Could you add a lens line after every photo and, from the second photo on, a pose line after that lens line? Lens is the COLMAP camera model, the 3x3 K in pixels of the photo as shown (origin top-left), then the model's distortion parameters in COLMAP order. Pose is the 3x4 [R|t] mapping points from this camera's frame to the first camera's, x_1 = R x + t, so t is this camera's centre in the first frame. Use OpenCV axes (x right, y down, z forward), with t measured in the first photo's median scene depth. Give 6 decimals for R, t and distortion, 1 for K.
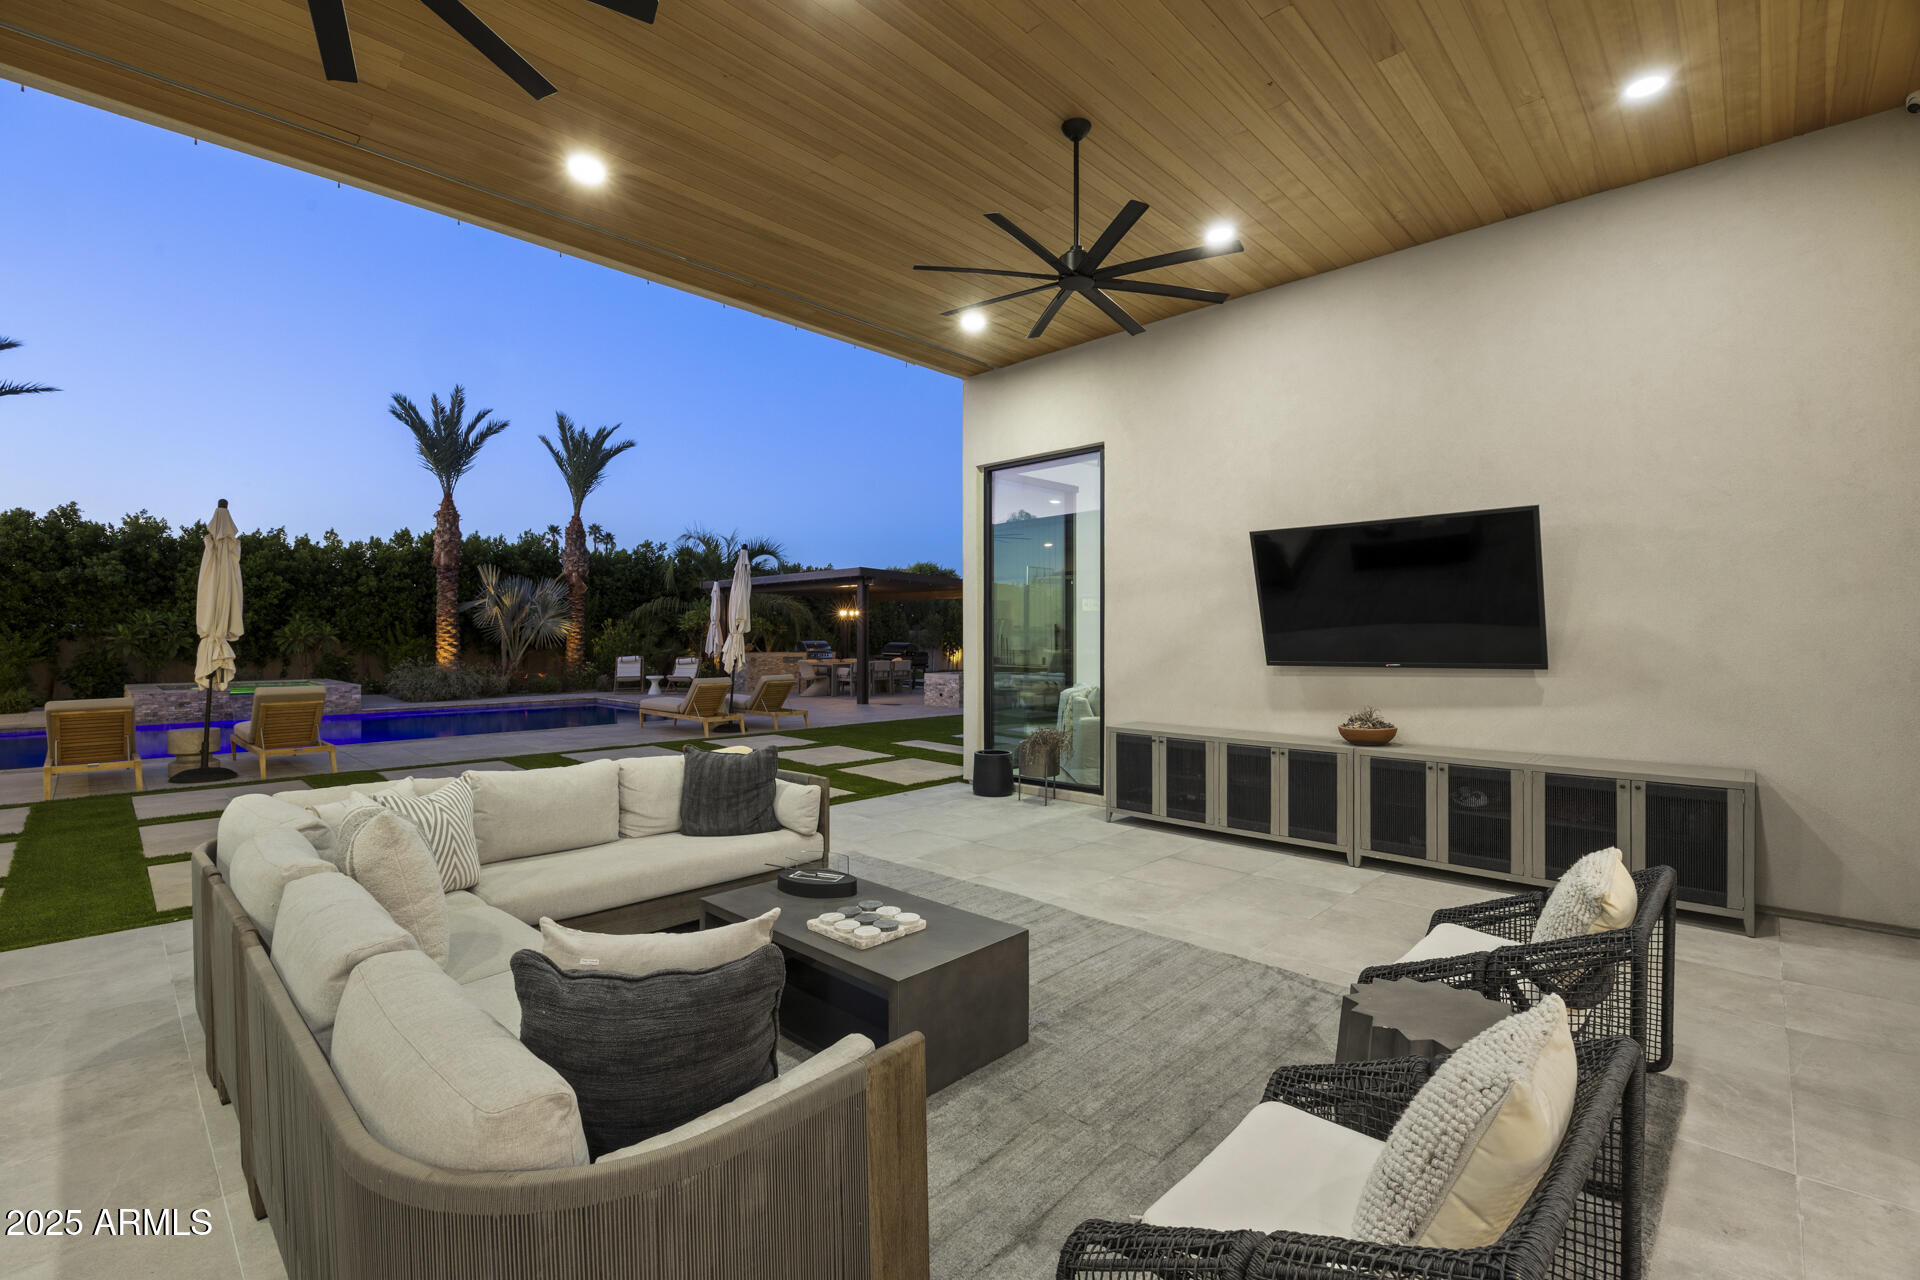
lens RADIAL K [[843.3, 0, 964.2], [0, 843.3, 647.5], [0, 0, 1]] dist [-0.014051, 0.000873]
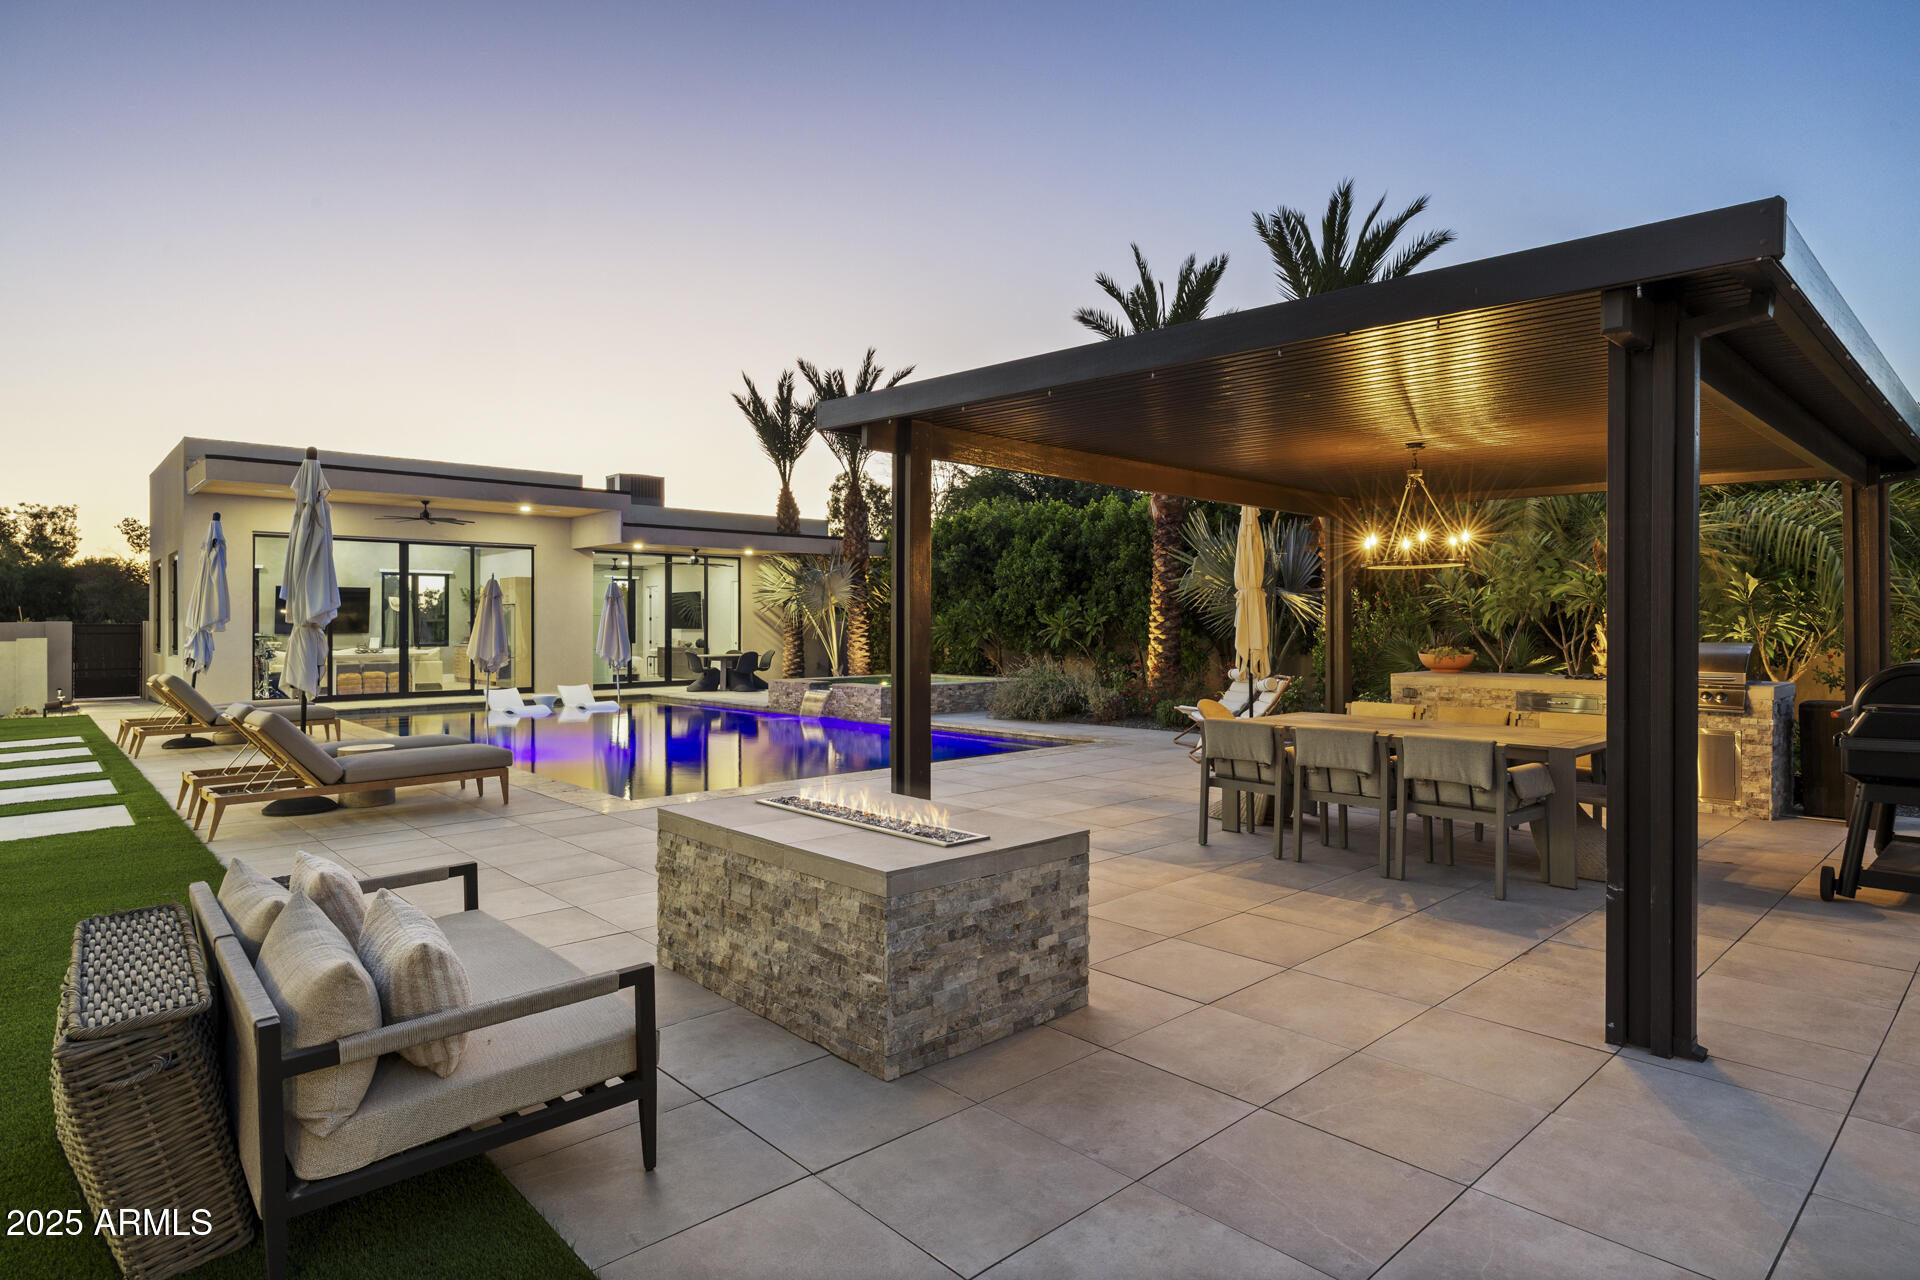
lens RADIAL K [[1038.1, 0, 965.5], [0, 1038.1, 621.2], [0, 0, 1]] dist [-0.005536, -0.000925]
pose [[-0.062972, -0.003241, -0.998010, 0.223981], [-0.011159, 0.999935, -0.002543, -0.014581], [0.997953, 0.010976, -0.063004, 0.955596]]
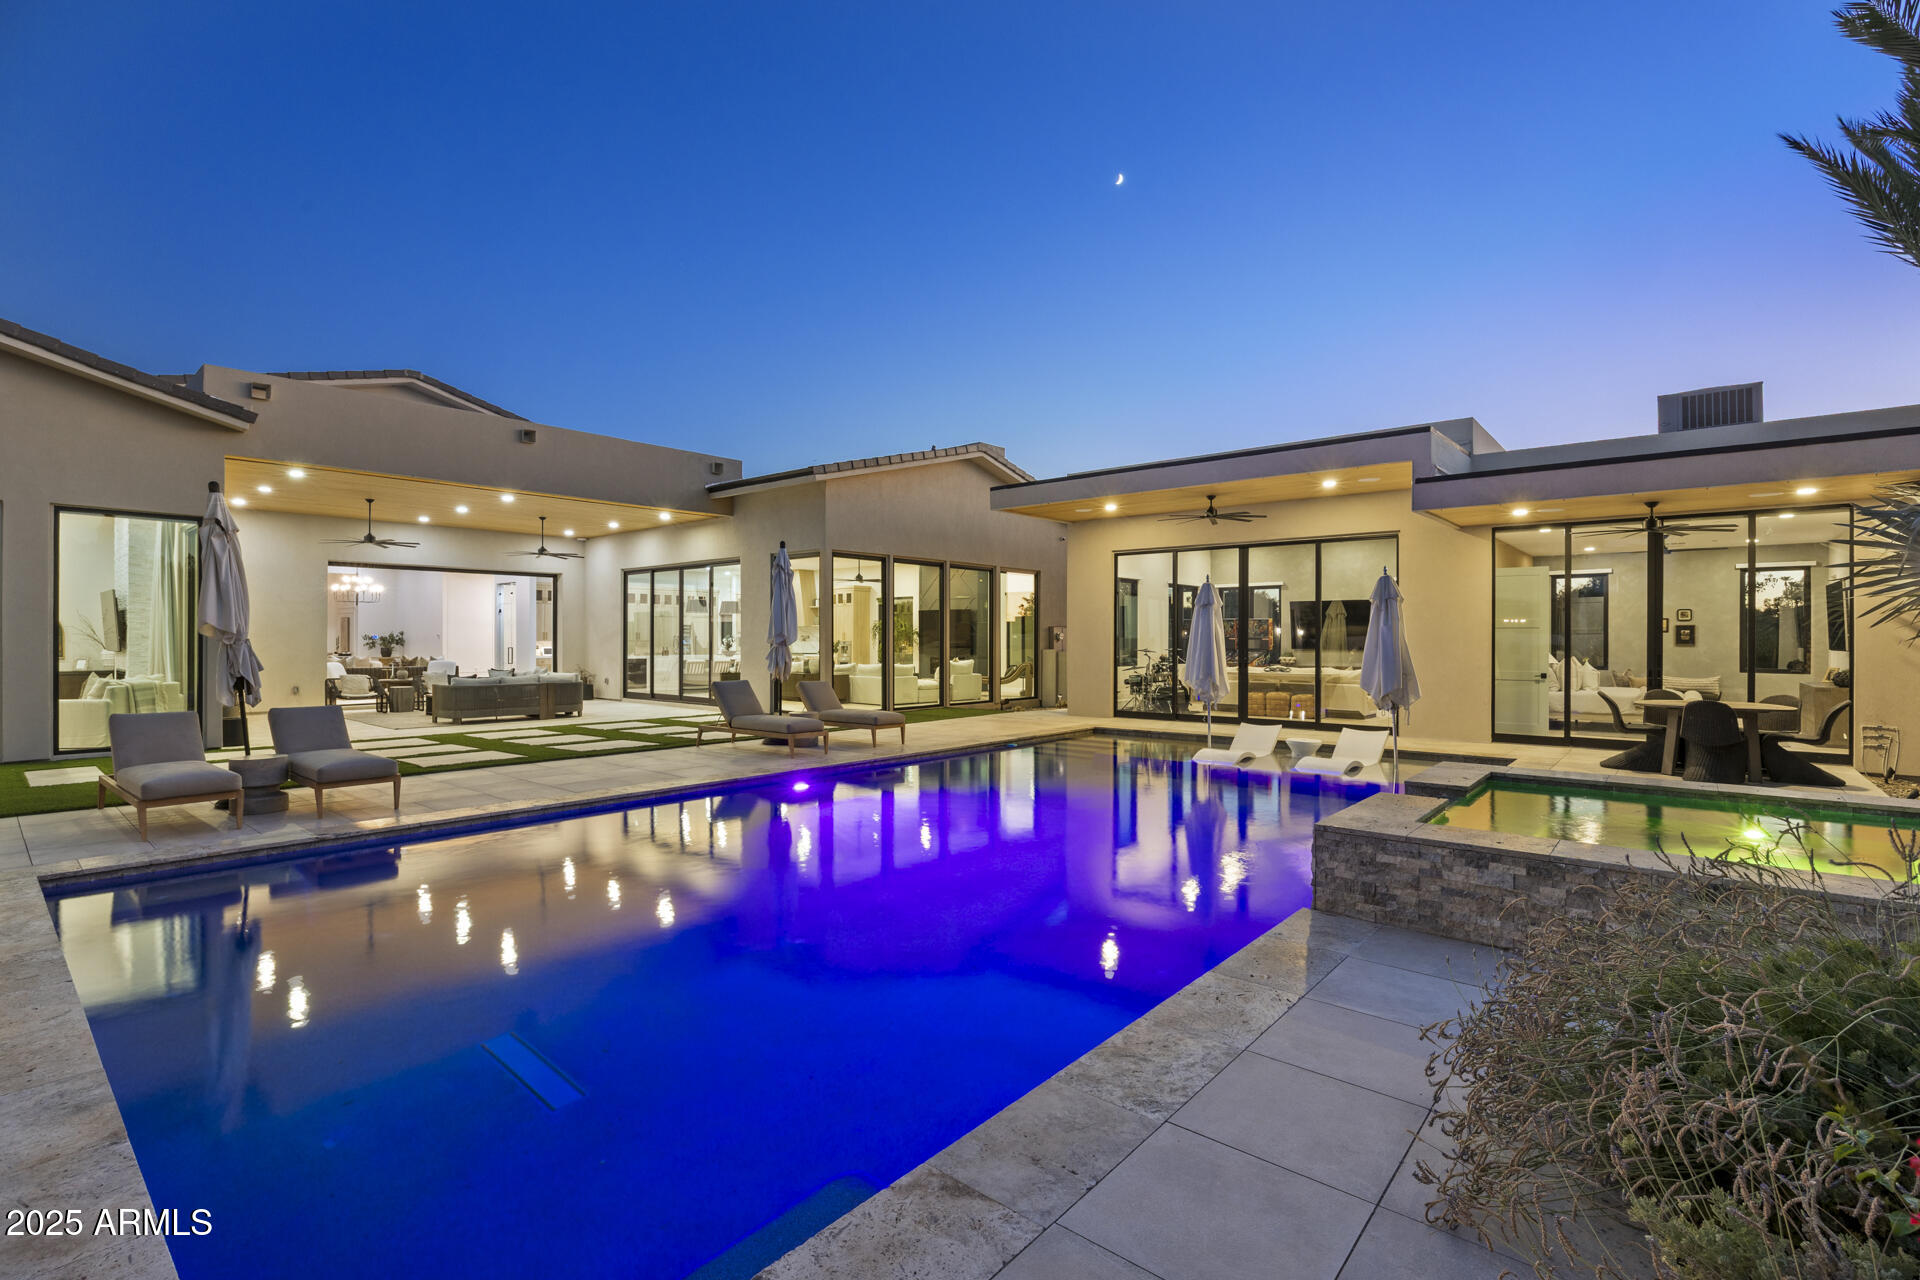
lens RADIAL K [[866.9, 0, 965.6], [0, 866.9, 640.1], [0, 0, 1]] dist [-0.018918, -0.000124]
pose [[-0.998235, -0.003030, -0.059317, -0.489461], [-0.003929, 0.999879, 0.015048, -0.018070], [0.059264, 0.015254, -0.998126, 1.072547]]
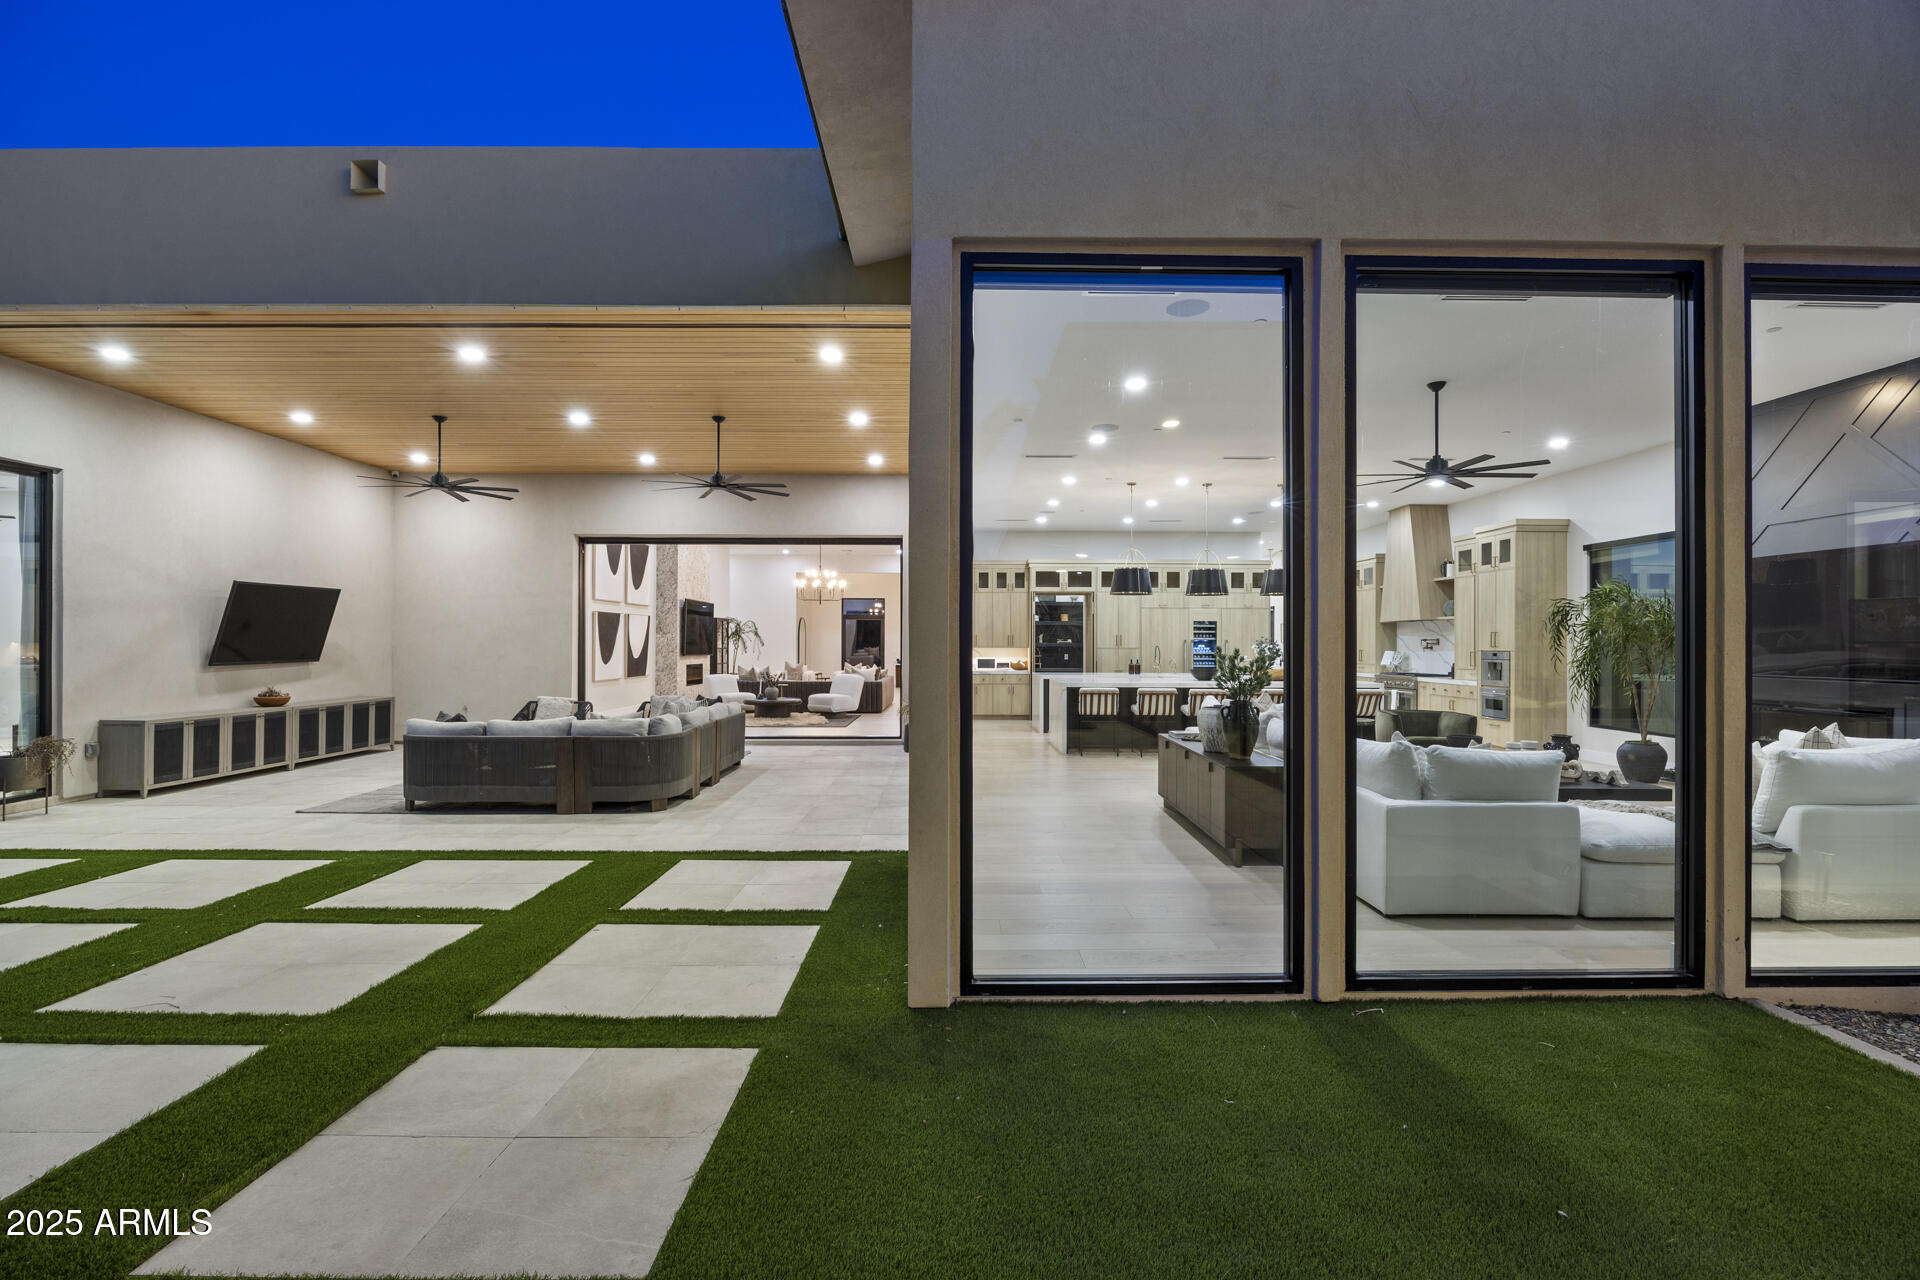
lens RADIAL K [[861.1, 0, 966.2], [0, 861.1, 642.5], [0, 0, 1]] dist [-0.013942, 0.000262]
pose [[-0.701961, -0.001857, 0.712213, -0.543840], [0.006720, 0.999935, 0.009231, -0.008535], [-0.712184, 0.011266, -0.701902, 0.354135]]
